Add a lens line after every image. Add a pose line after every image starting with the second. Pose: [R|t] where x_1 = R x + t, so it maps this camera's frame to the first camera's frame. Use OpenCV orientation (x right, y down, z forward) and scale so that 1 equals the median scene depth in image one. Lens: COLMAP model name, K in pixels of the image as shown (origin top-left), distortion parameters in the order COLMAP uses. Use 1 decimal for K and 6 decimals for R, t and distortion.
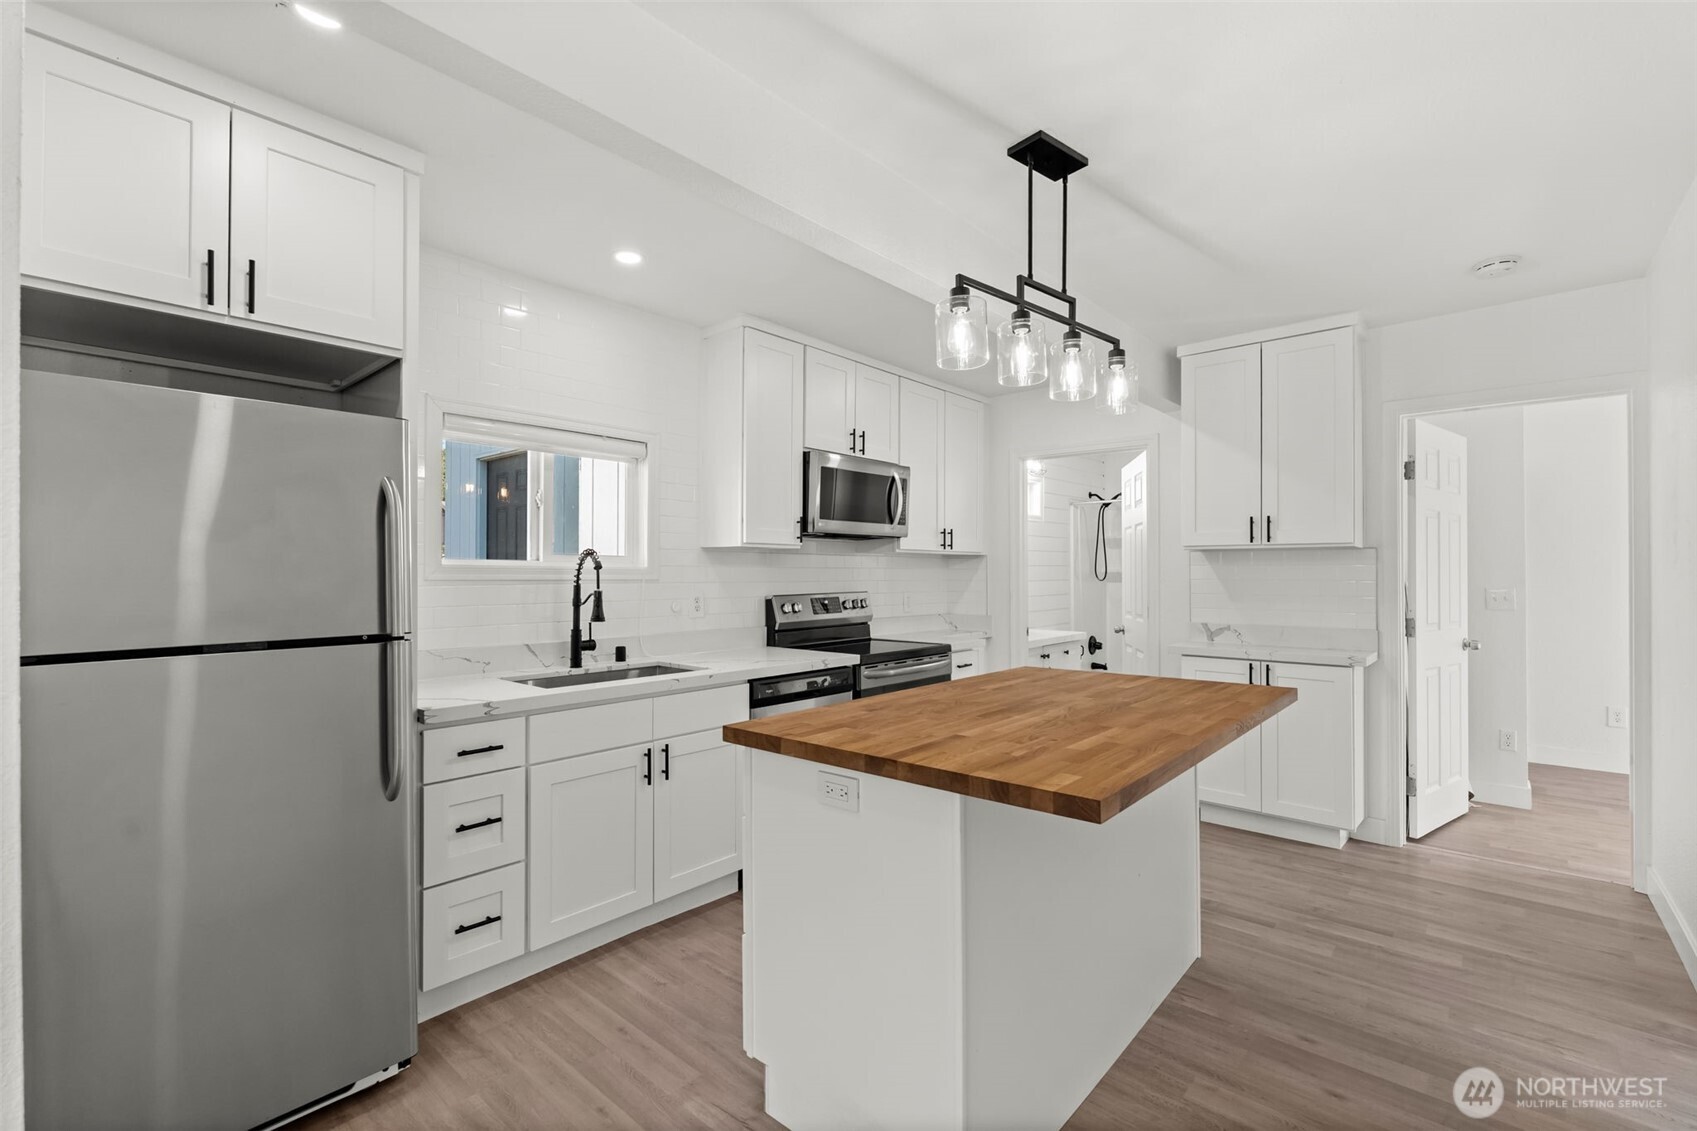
lens RADIAL K [[759.8, 0, 847.4], [0, 759.8, 564.1], [0, 0, 1]] dist [-0.004215, -0.000295]
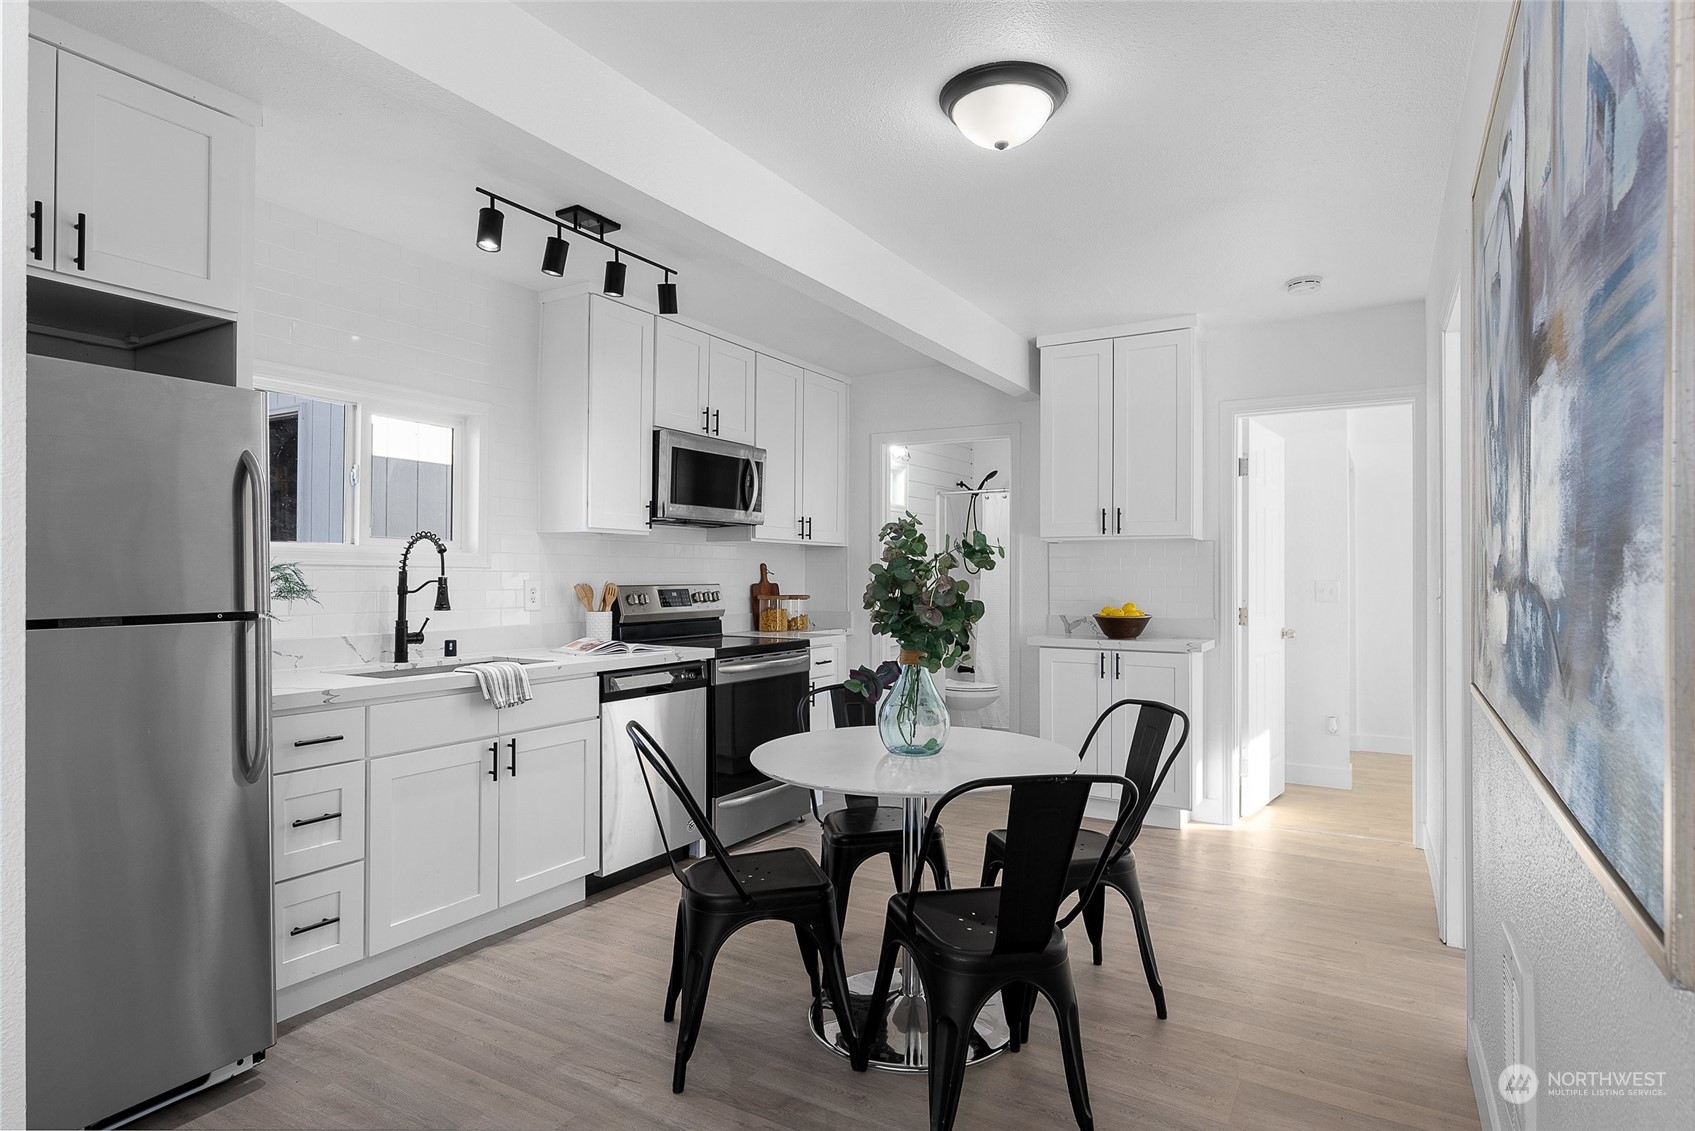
lens RADIAL K [[931.5, 0, 847.5], [0, 931.5, 565.5], [0, 0, 1]] dist [0.002895, 0.001113]
pose [[0.983095, 0.005860, 0.183002, -0.034701], [-0.006154, 0.999981, 0.001038, 0.014880], [-0.182992, -0.002147, 0.983112, -0.171093]]
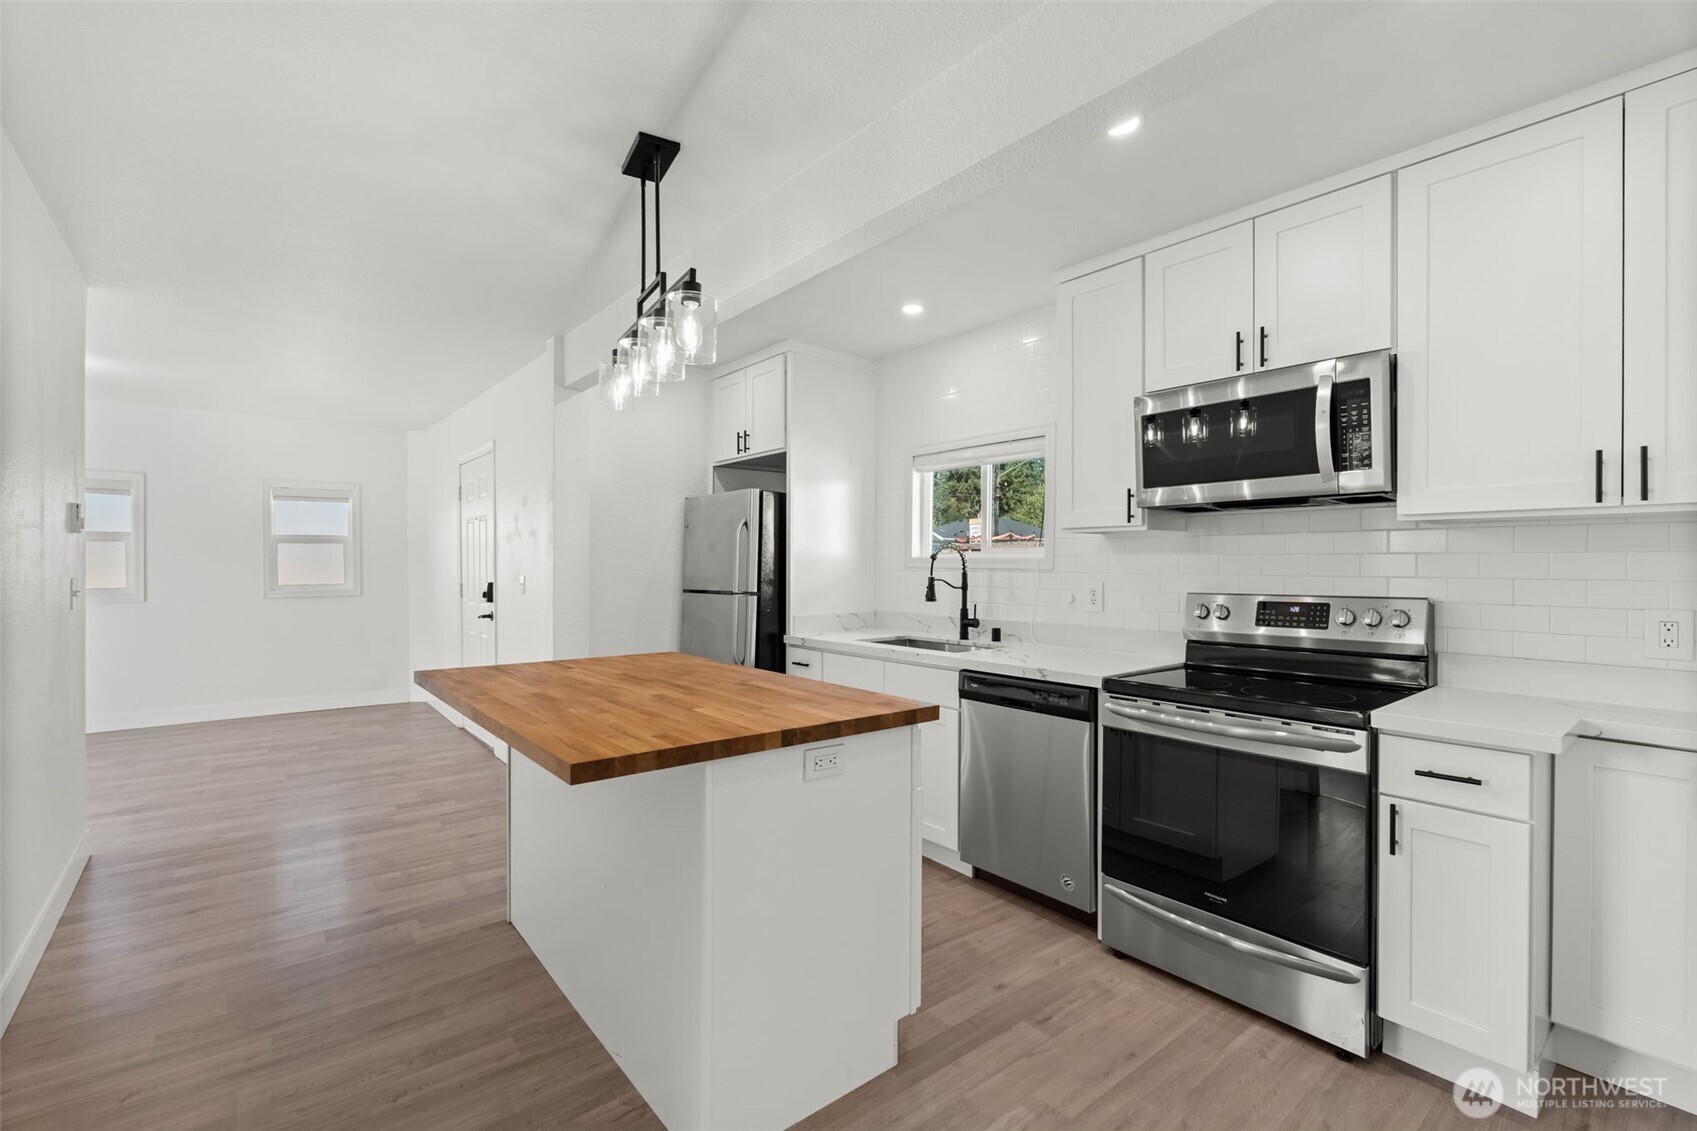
lens RADIAL K [[746.0, 0, 849.8], [0, 746.0, 567.7], [0, 0, 1]] dist [-0.001762, -0.000025]
pose [[-0.167274, 0.005251, -0.985896, 0.784752], [0.012835, 0.999913, 0.003148, 0.011901], [0.985827, -0.012127, -0.167327, 0.921154]]
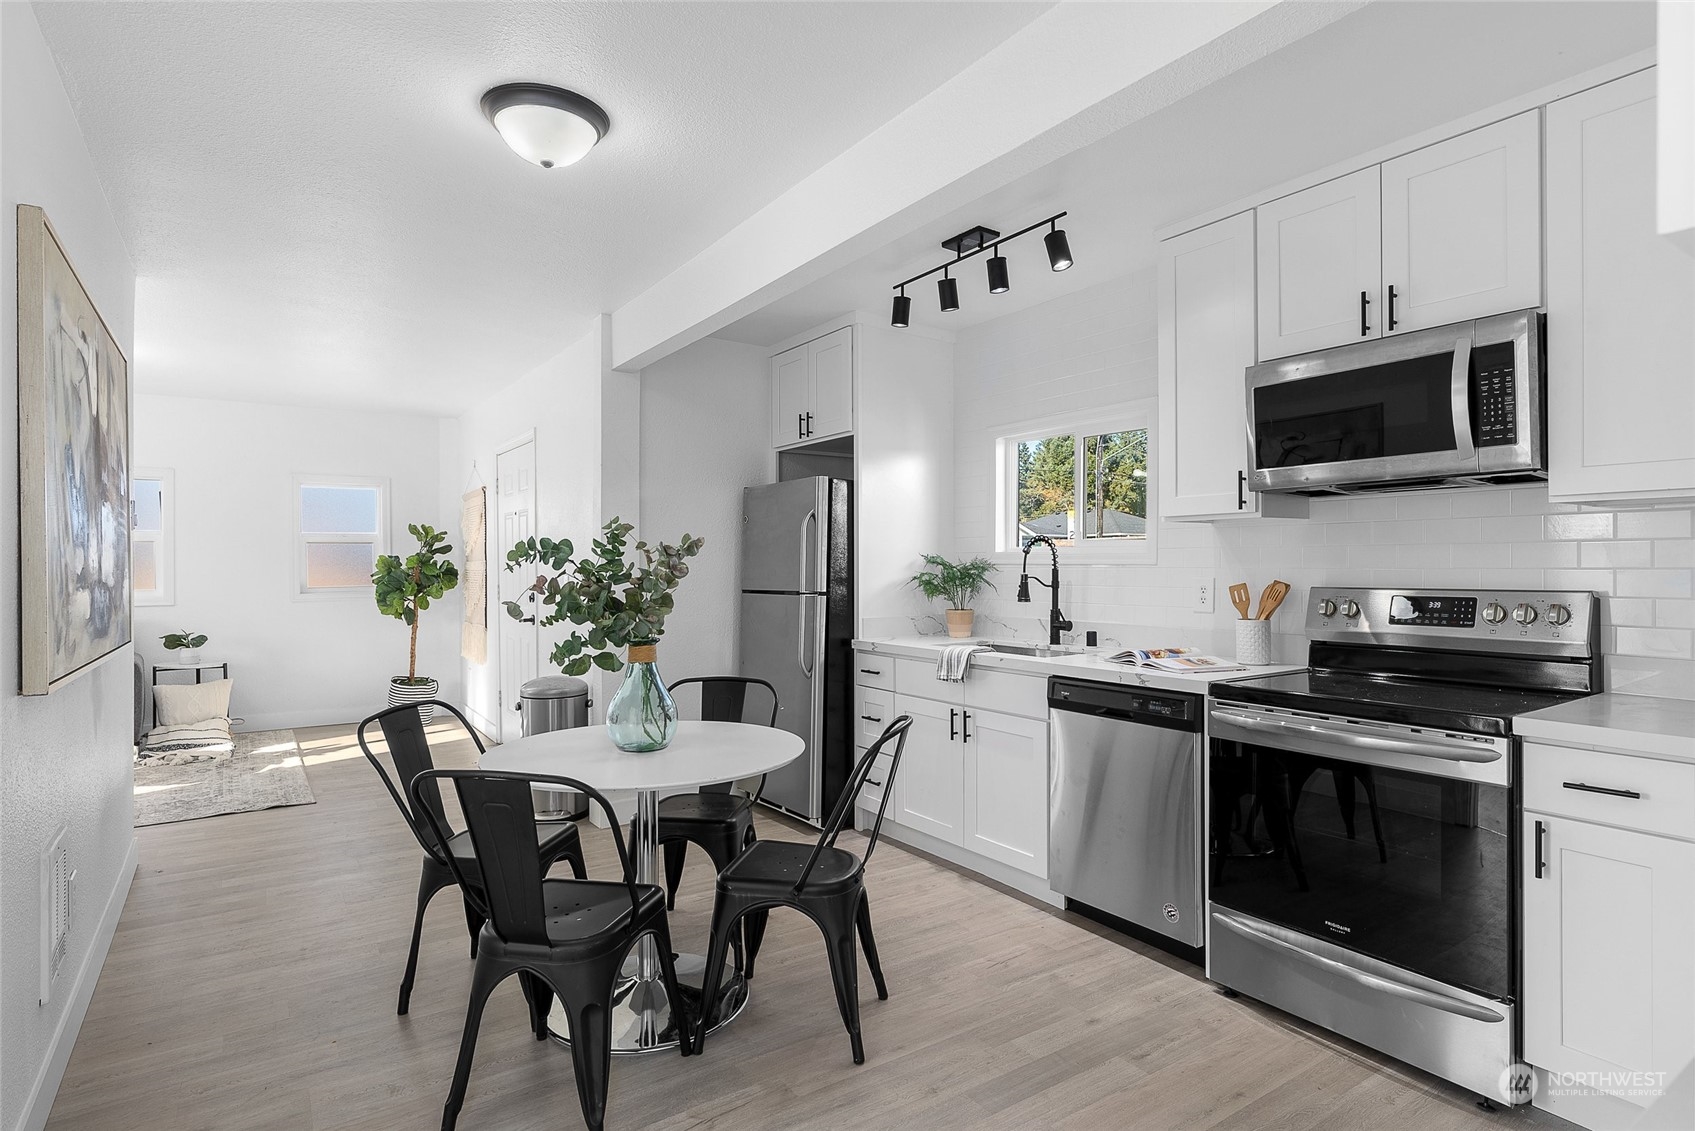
lens RADIAL K [[879.4, 0, 847.5], [0, 879.4, 565.5], [0, 0, 1]] dist [0.013548, -0.000272]
pose [[-0.254266, 0.002197, -0.967132, 0.848319], [0.017458, 0.999845, -0.002318, 0.018852], [0.966977, -0.017474, -0.254265, 0.933545]]
